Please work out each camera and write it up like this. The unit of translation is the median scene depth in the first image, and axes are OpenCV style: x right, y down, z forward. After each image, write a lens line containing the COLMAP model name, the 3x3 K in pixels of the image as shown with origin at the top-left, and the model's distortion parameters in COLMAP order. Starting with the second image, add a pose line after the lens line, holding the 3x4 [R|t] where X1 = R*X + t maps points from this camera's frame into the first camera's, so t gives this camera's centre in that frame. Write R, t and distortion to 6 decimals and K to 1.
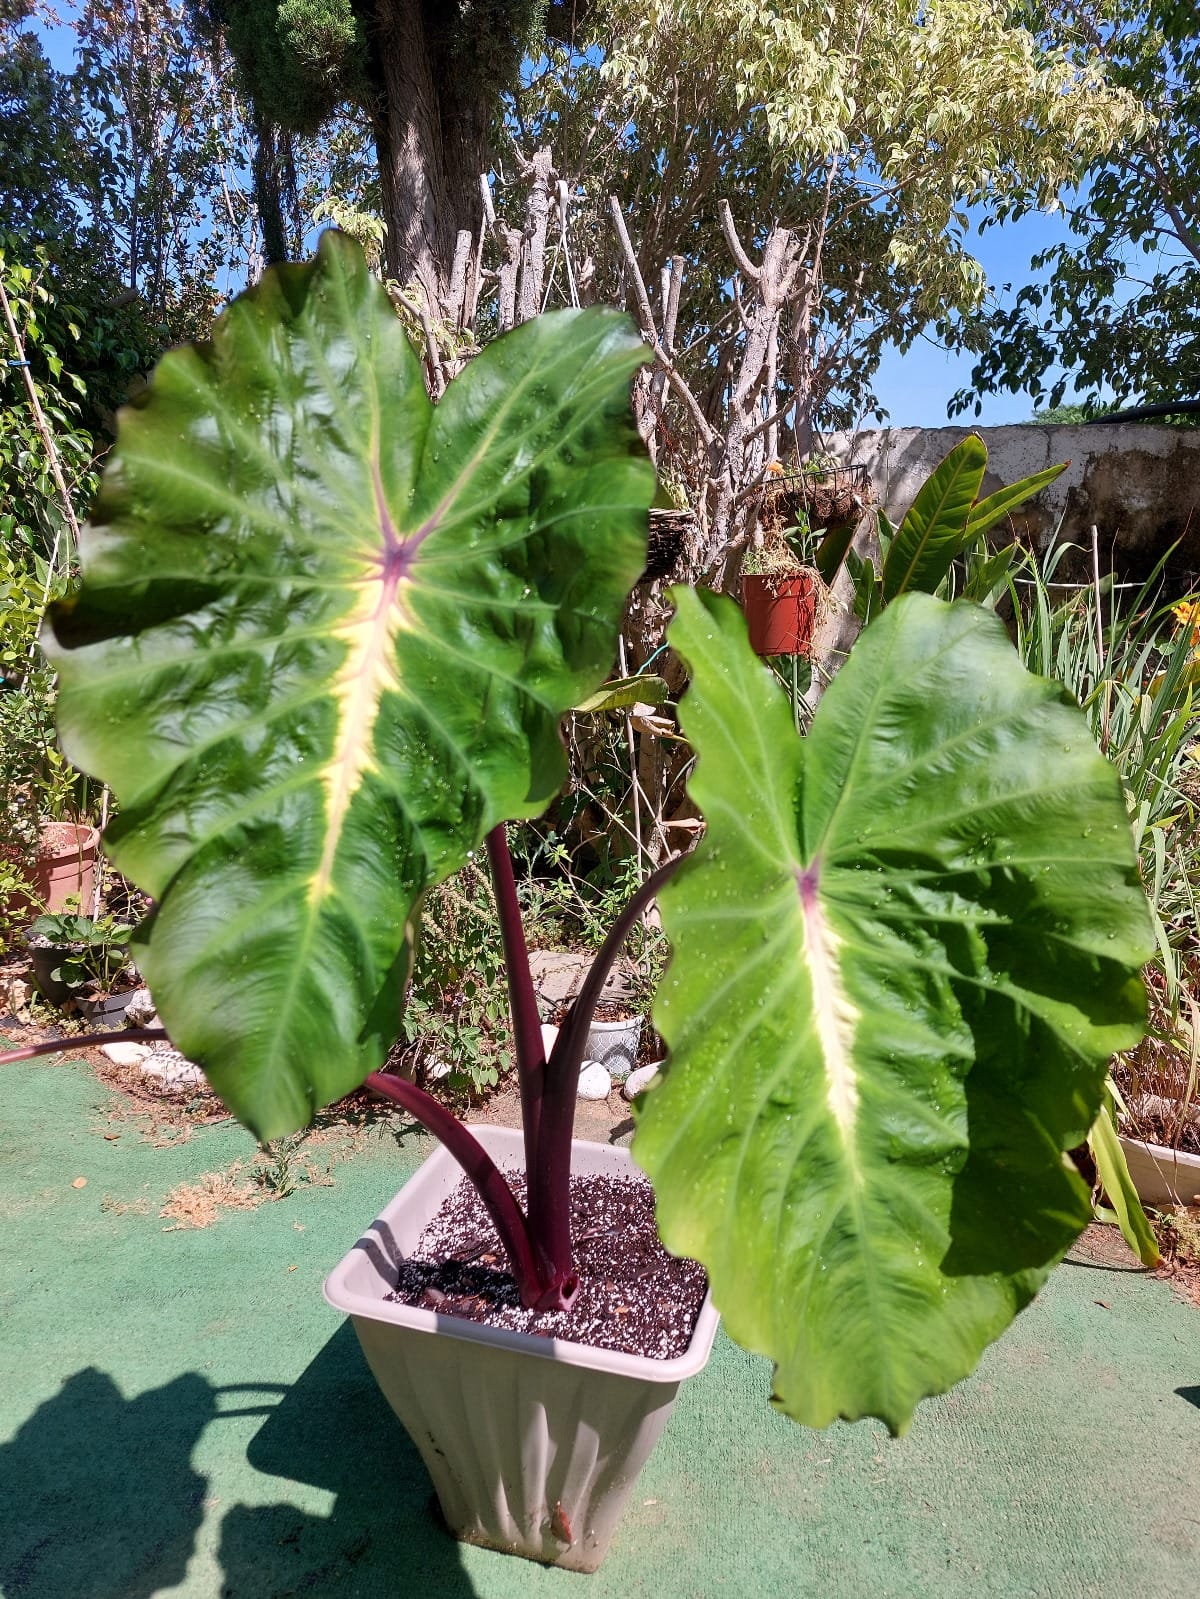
lens RADIAL K [[1138.2, 0, 591.6], [0, 1138.2, 827.4], [0, 0, 1]] dist [0.027699, -0.027000]
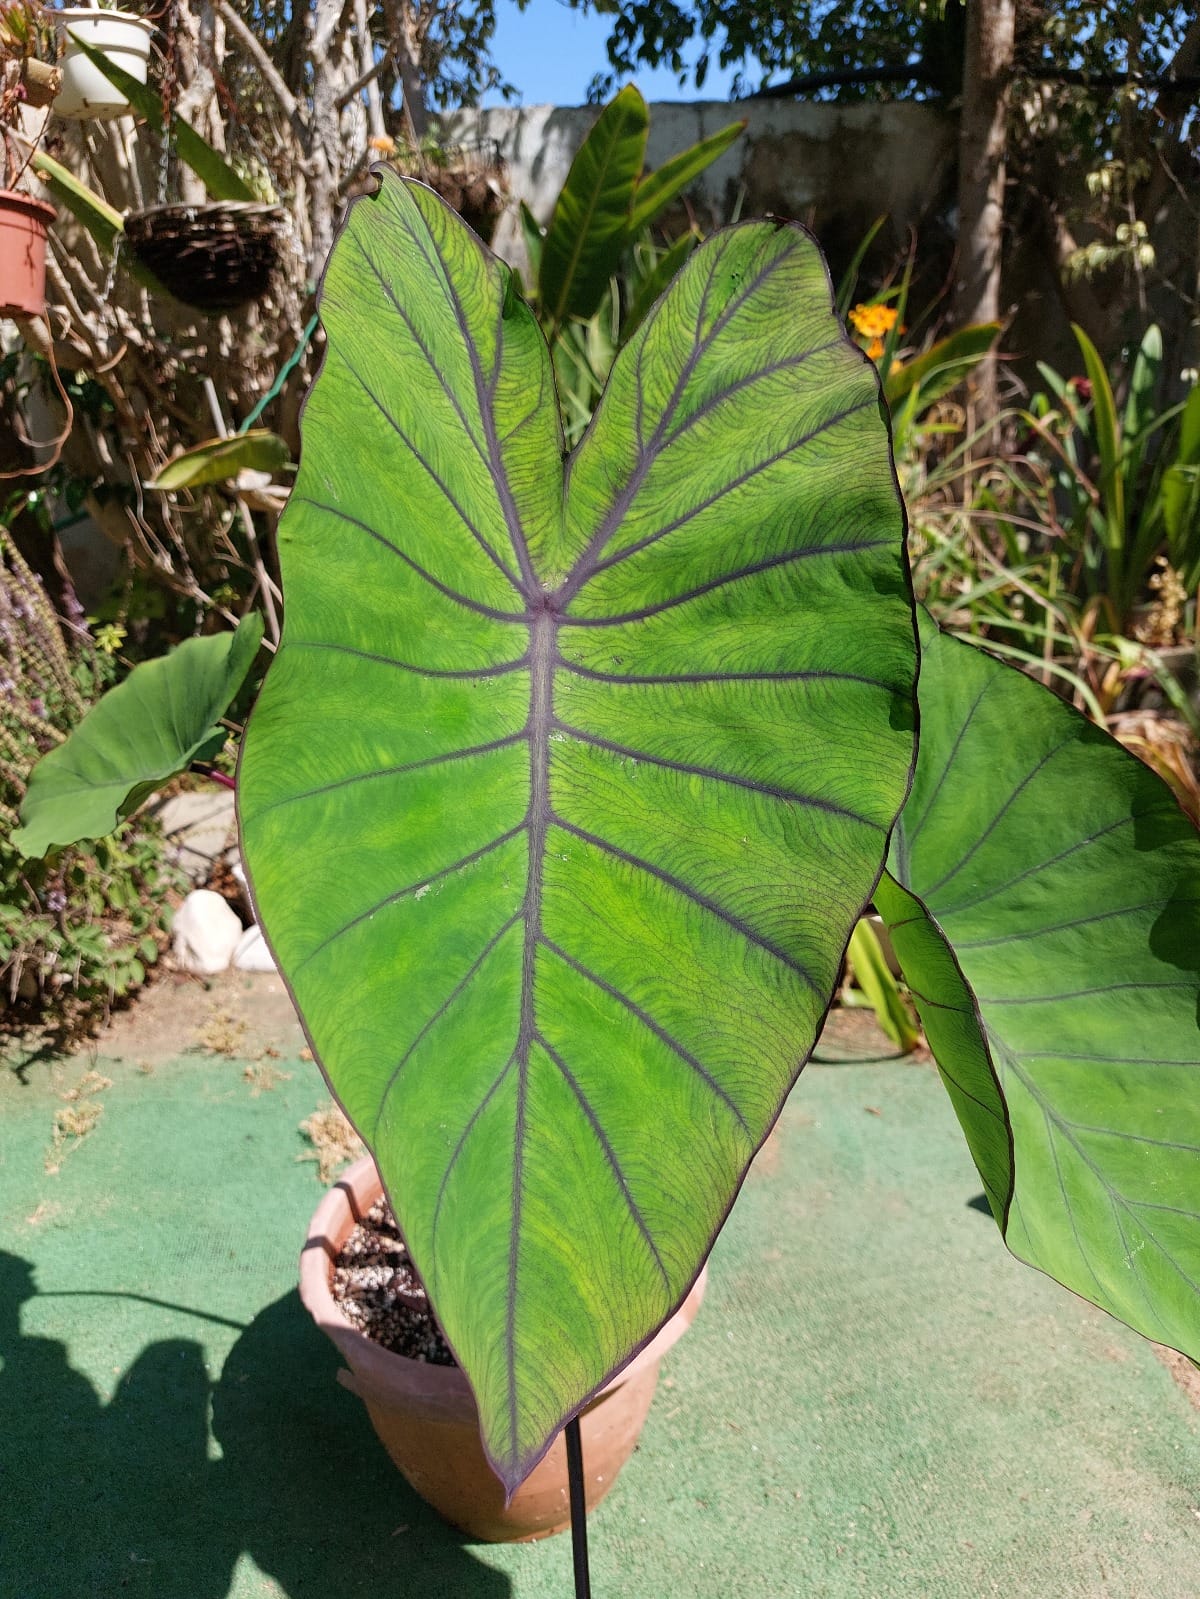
lens RADIAL K [[1186.6, 0, 651.2], [0, 1186.6, 796.7], [0, 0, 1]] dist [-0.000984, 0.007431]
pose [[0.942763, -0.158540, 0.293365, 0.026227], [0.107589, 0.977318, 0.182411, -0.011257], [-0.315630, -0.140407, 0.938437, 0.126990]]
